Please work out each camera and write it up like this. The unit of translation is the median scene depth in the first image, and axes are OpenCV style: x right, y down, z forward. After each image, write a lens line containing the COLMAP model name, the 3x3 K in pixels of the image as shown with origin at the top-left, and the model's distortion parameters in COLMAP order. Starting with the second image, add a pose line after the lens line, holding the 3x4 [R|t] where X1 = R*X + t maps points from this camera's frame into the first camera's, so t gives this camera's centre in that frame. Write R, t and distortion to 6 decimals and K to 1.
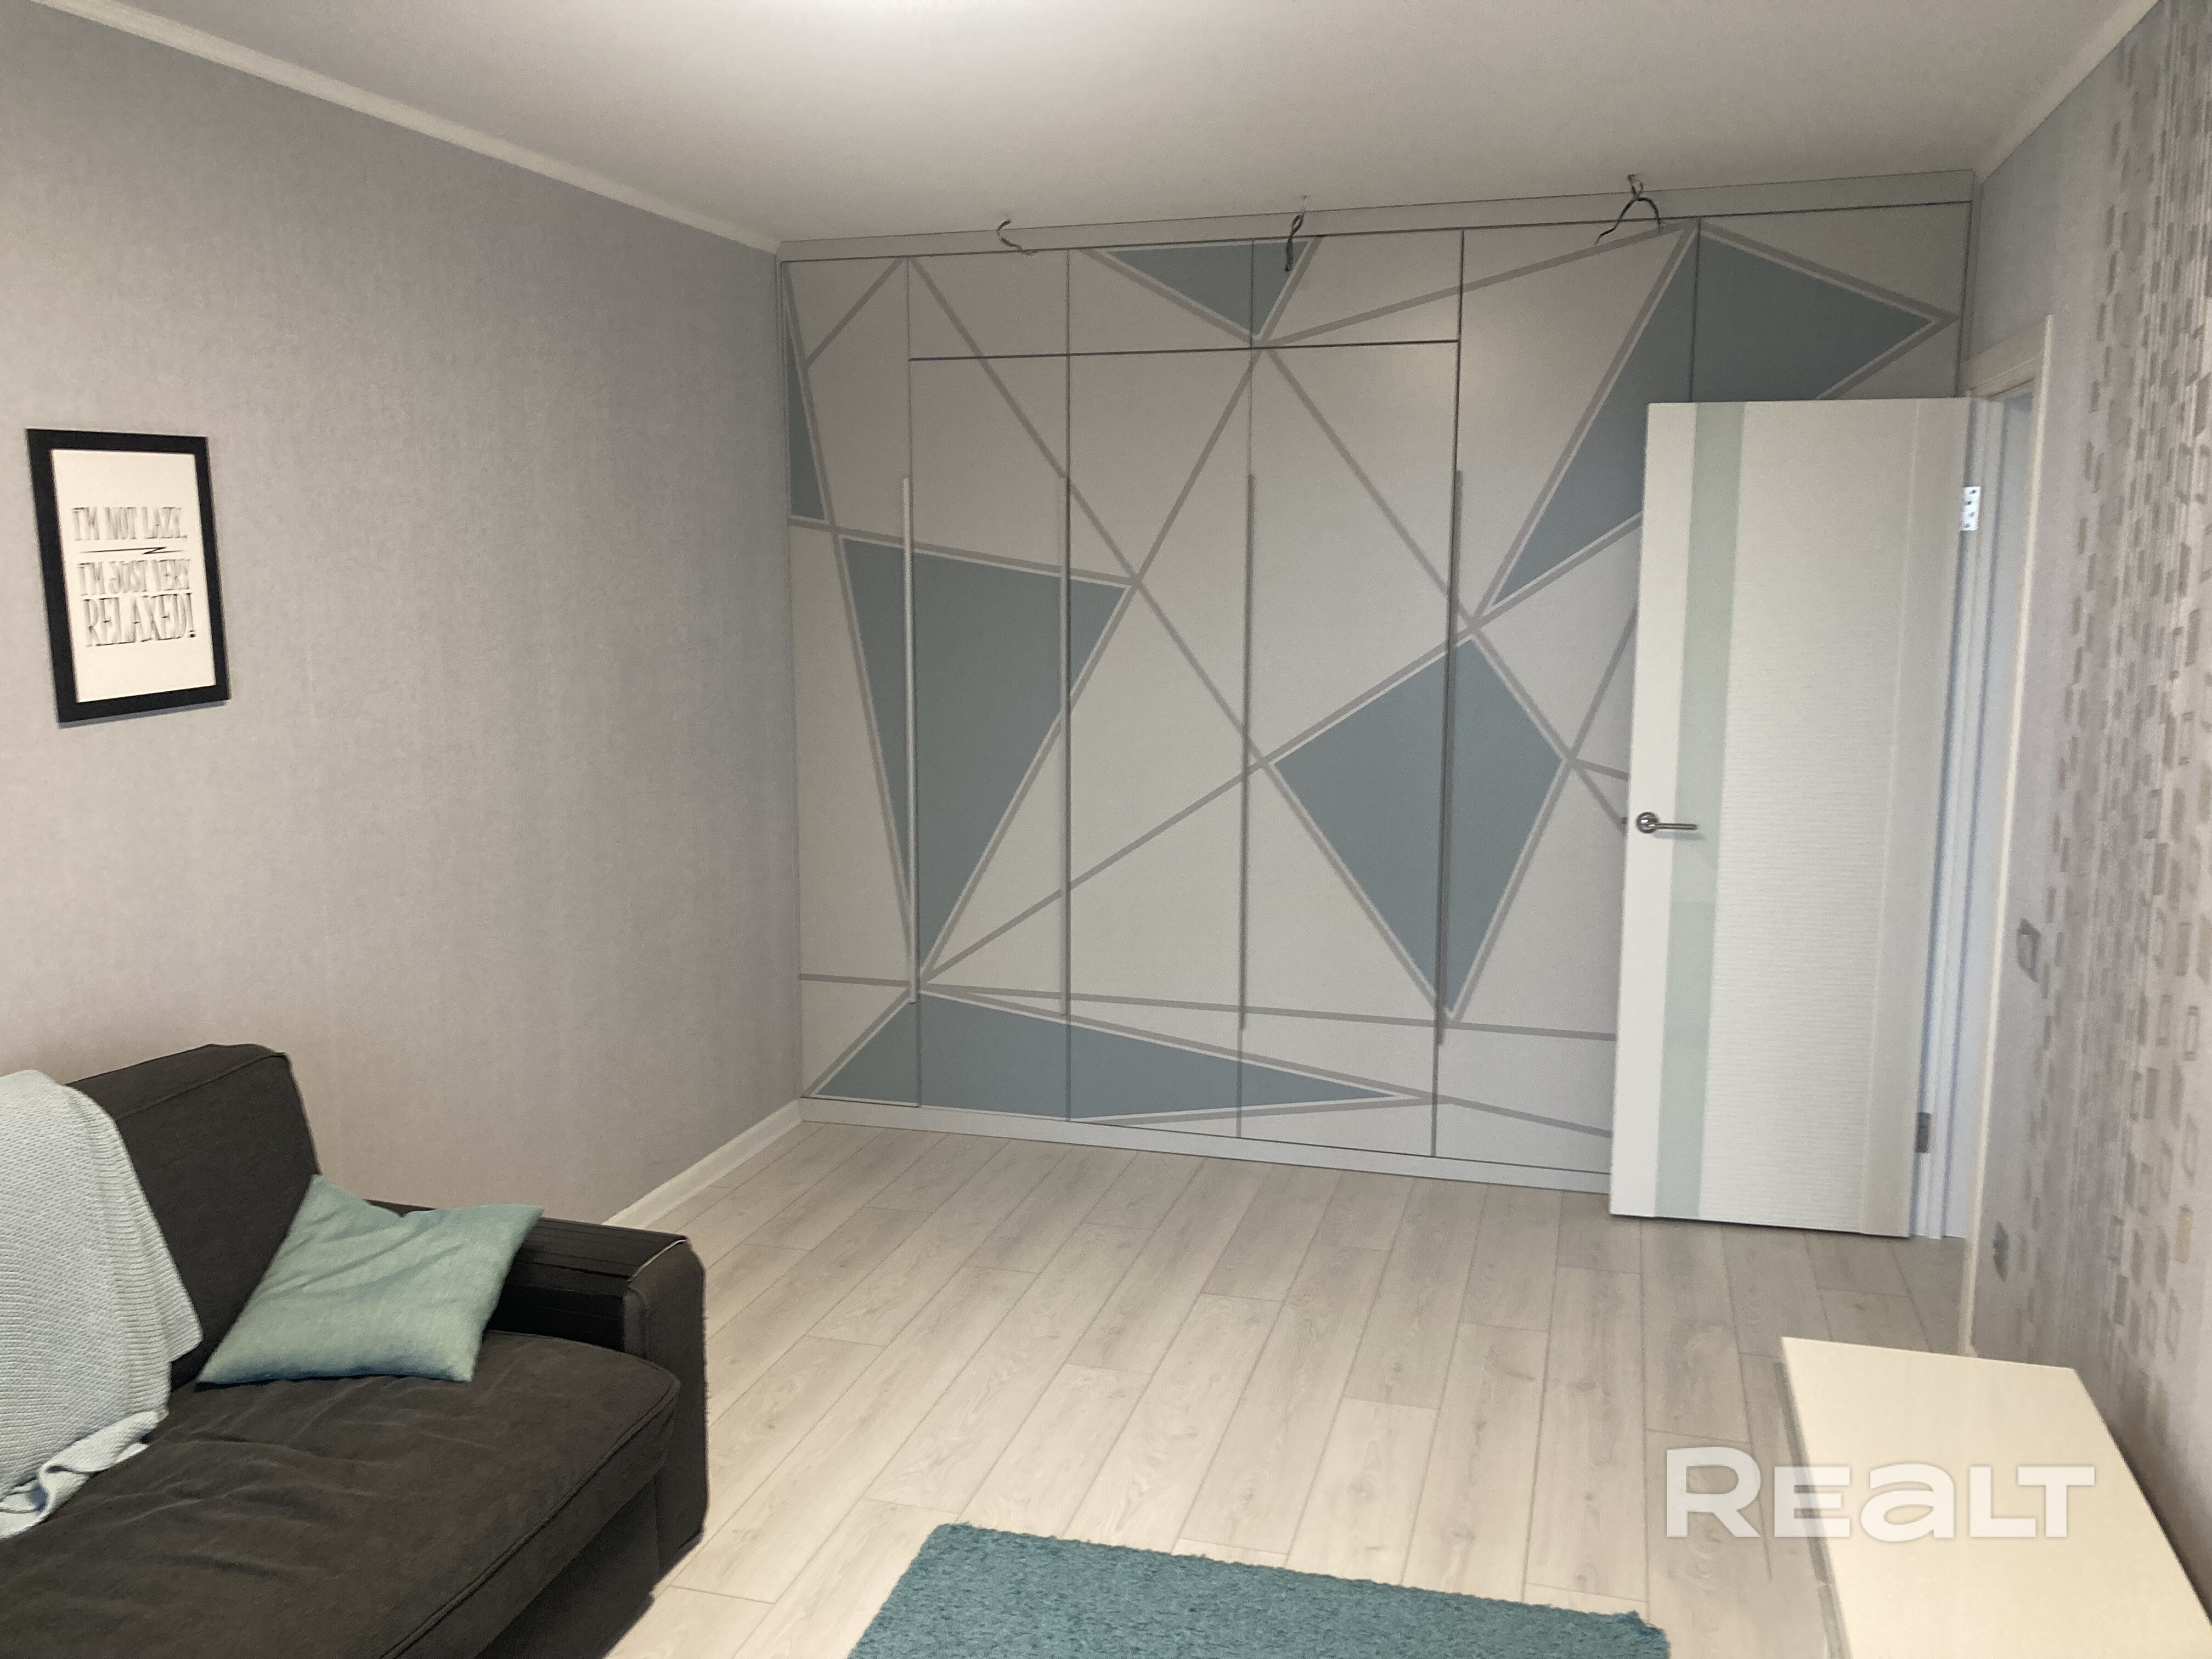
lens RADIAL K [[1816.2, 0, 1104.8], [0, 1816.2, 824.9], [0, 0, 1]] dist [0.000208, 0.001305]
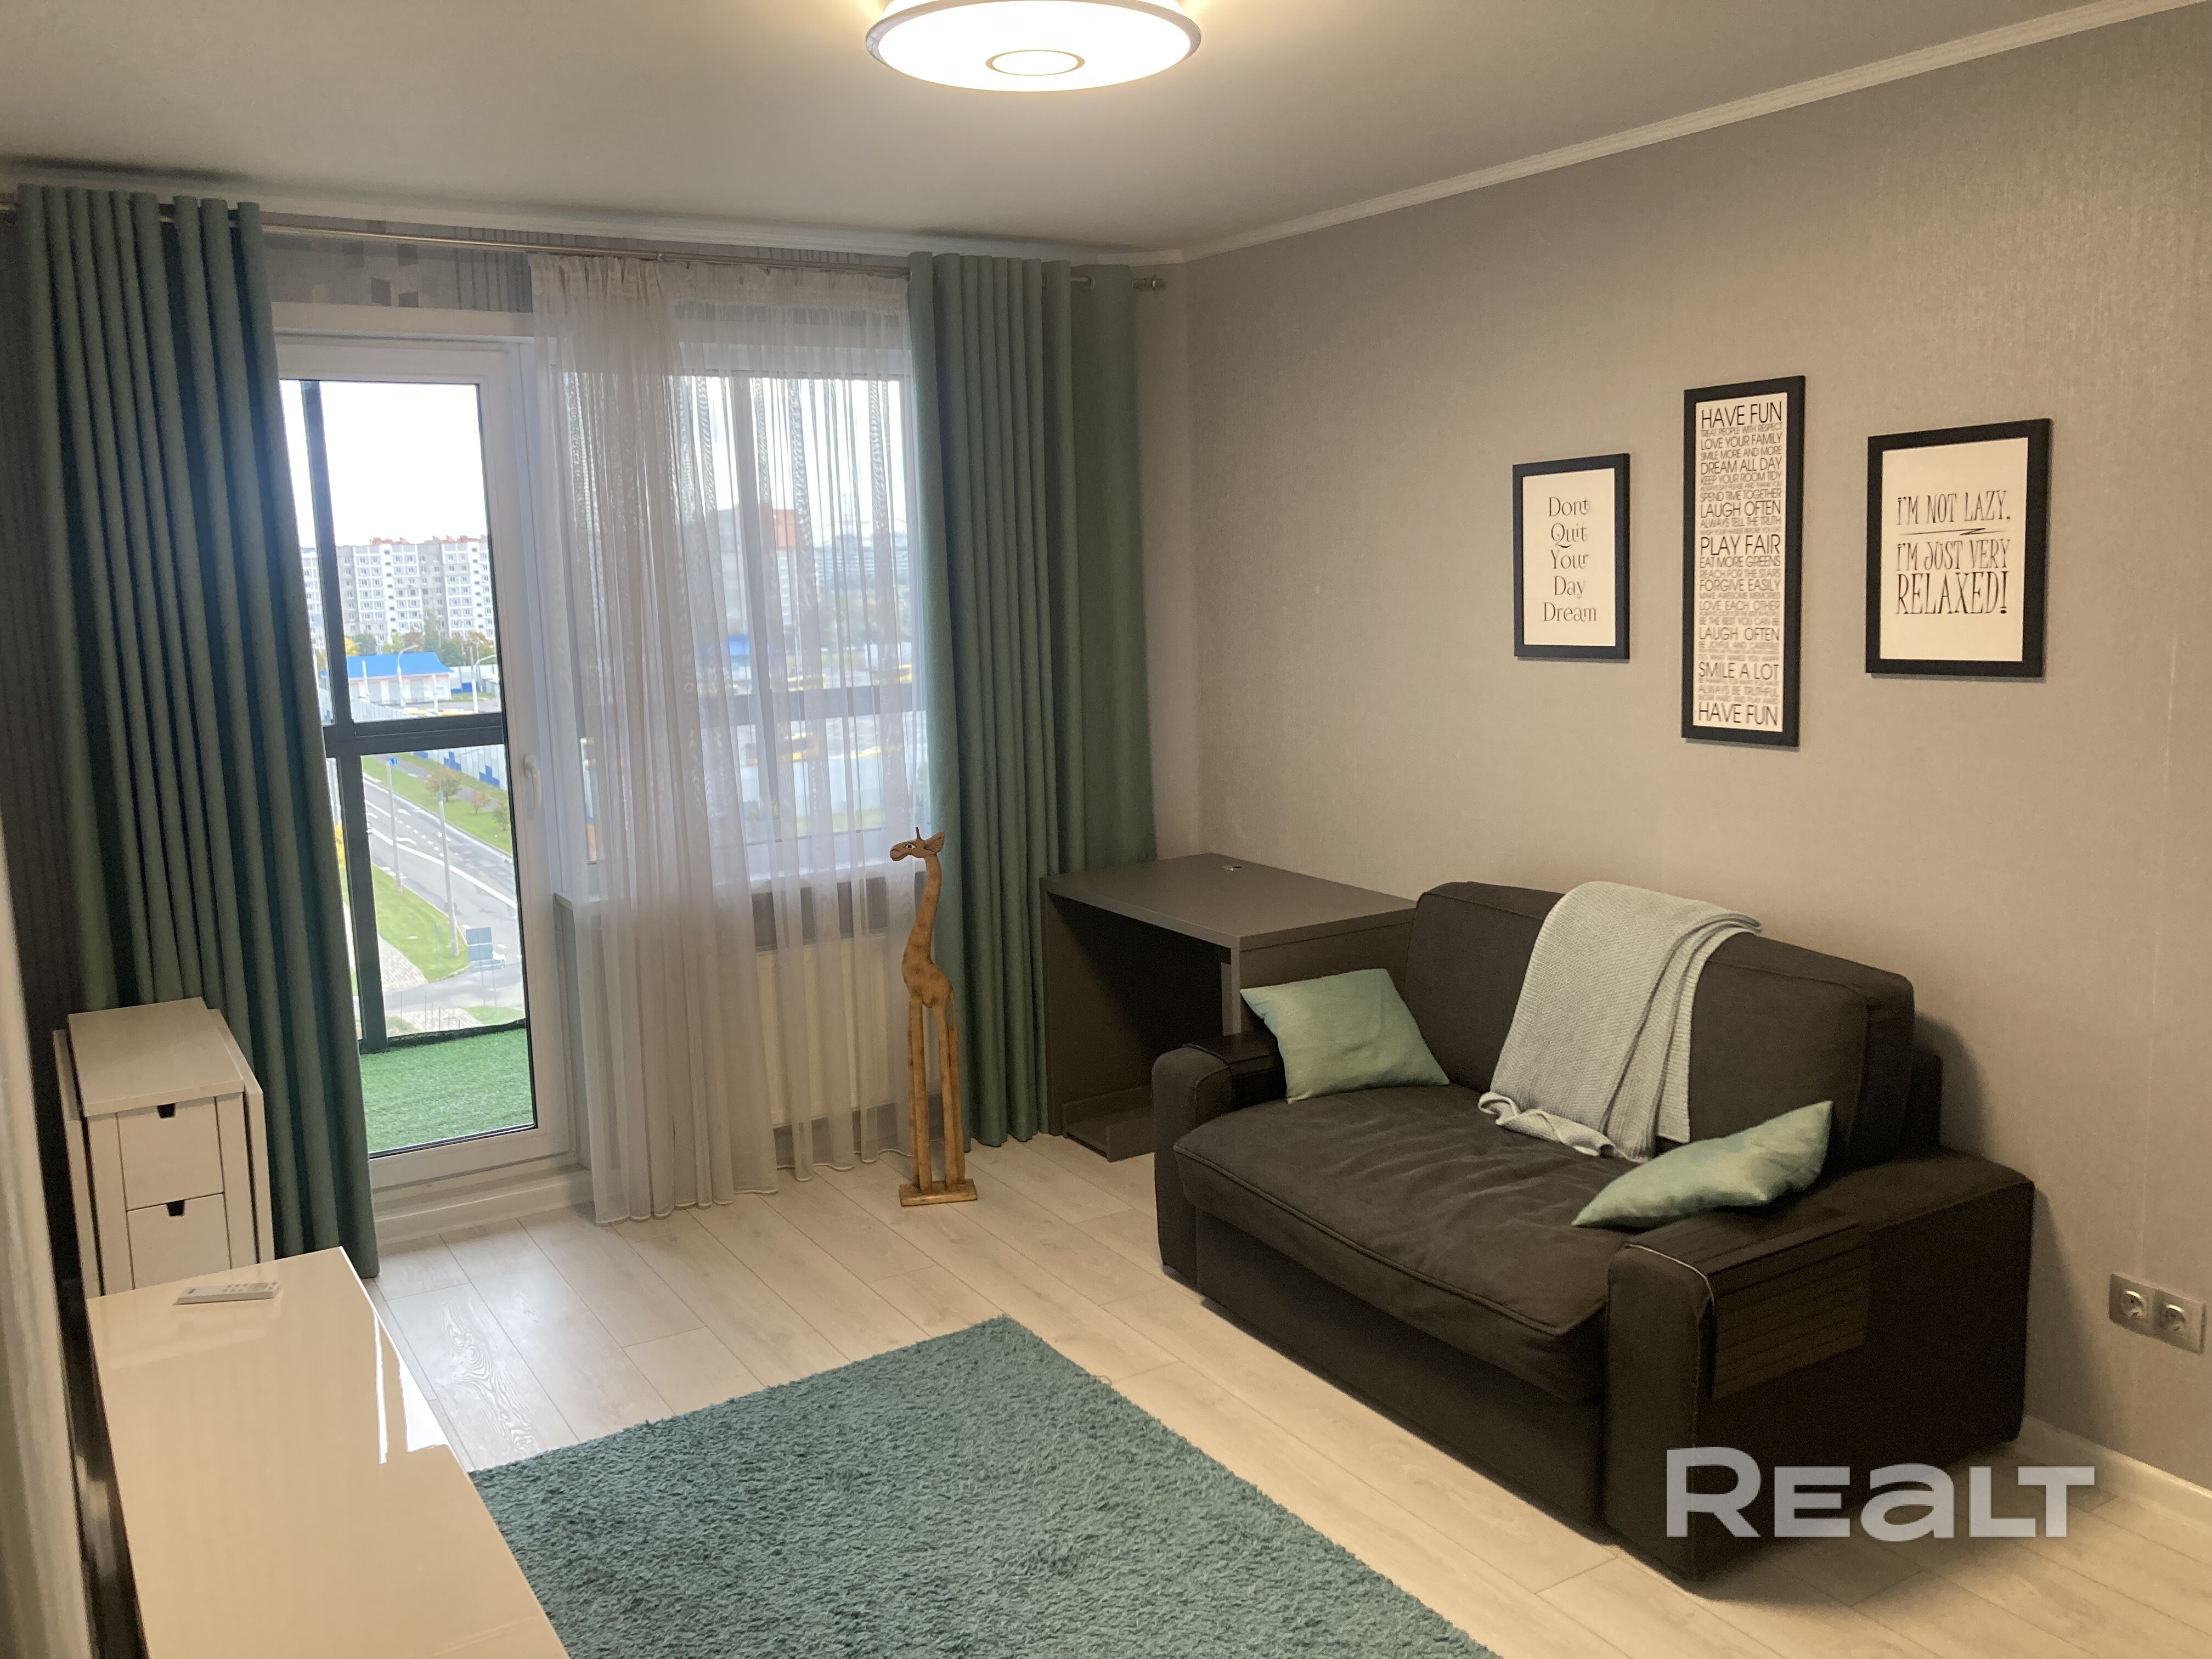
lens RADIAL K [[1816.2, 0, 1104.8], [0, 1816.2, 824.9], [0, 0, 1]] dist [0.000208, 0.001305]
pose [[-0.670103, 0.132319, -0.730379, 0.654440], [-0.083051, 0.964439, 0.250920, -0.213382], [0.737607, 0.228801, -0.635284, 1.359839]]
